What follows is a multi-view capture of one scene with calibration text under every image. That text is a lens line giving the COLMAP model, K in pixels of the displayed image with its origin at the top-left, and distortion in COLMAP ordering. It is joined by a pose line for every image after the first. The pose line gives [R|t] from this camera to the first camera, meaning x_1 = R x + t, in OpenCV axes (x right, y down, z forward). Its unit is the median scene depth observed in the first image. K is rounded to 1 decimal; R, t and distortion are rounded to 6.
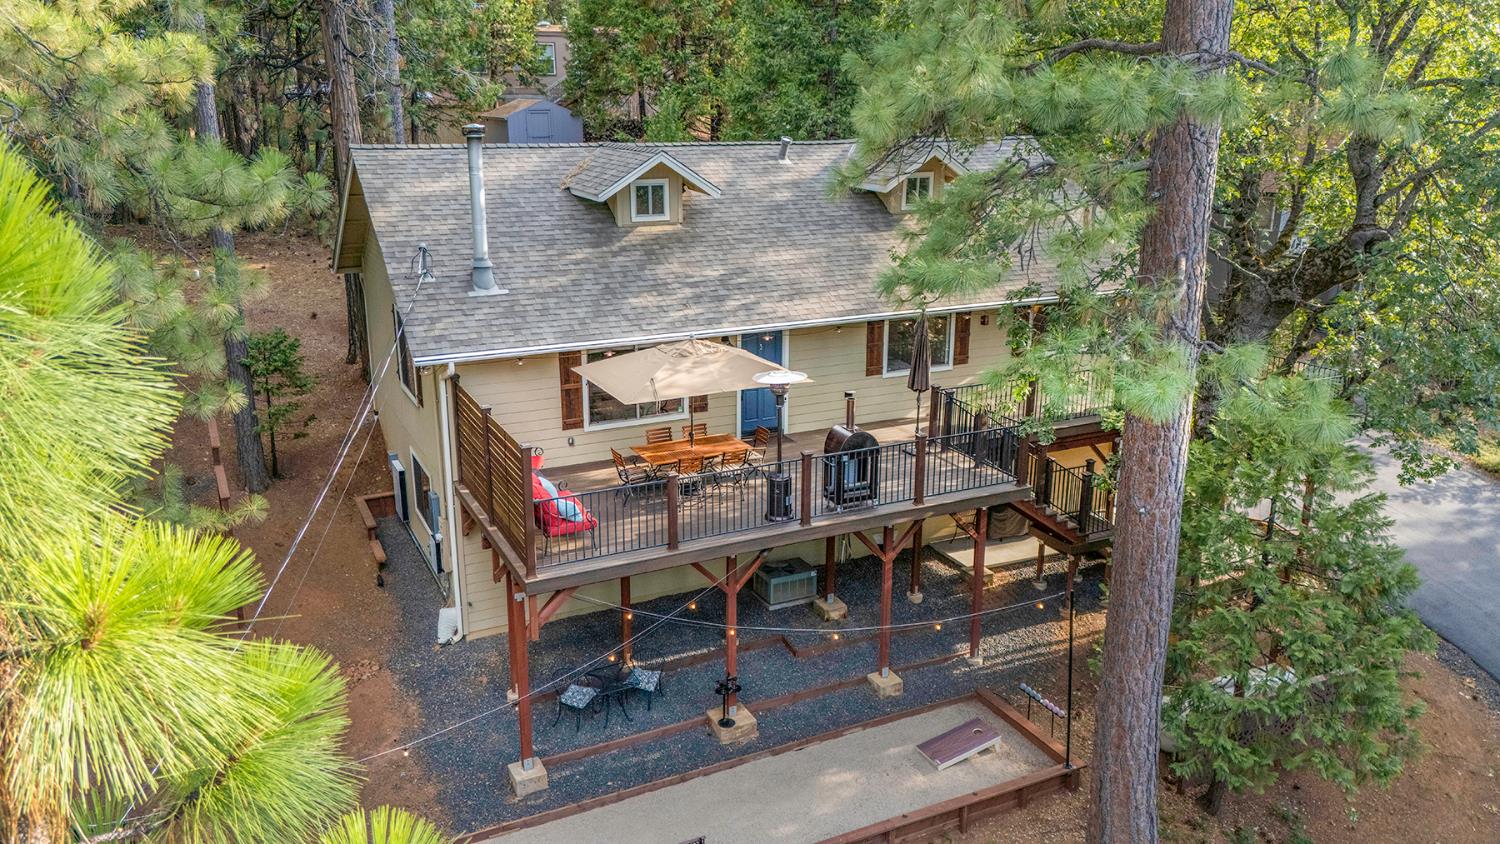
lens RADIAL K [[1100.7, 0, 744.8], [0, 1100.7, 419.5], [0, 0, 1]] dist [0.059719, -0.045470]
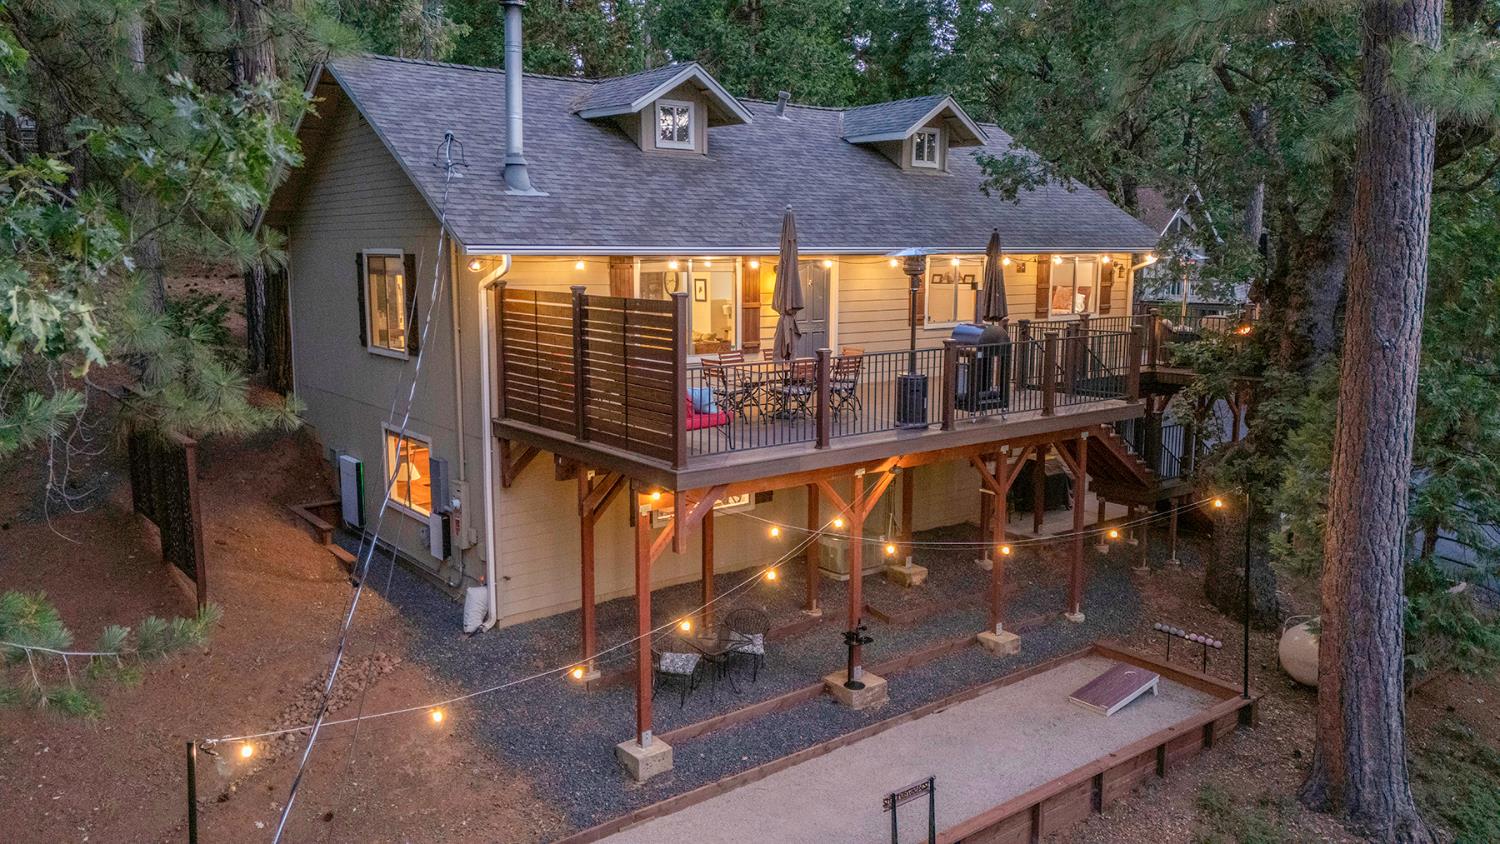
lens RADIAL K [[1100.7, 0, 744.8], [0, 1100.7, 419.5], [0, 0, 1]] dist [0.059719, -0.045470]
pose [[0.979338, -0.032819, 0.199549, -0.244864], [0.058022, 0.990858, -0.121795, 0.166481], [-0.193727, 0.130856, 0.972289, 0.180499]]
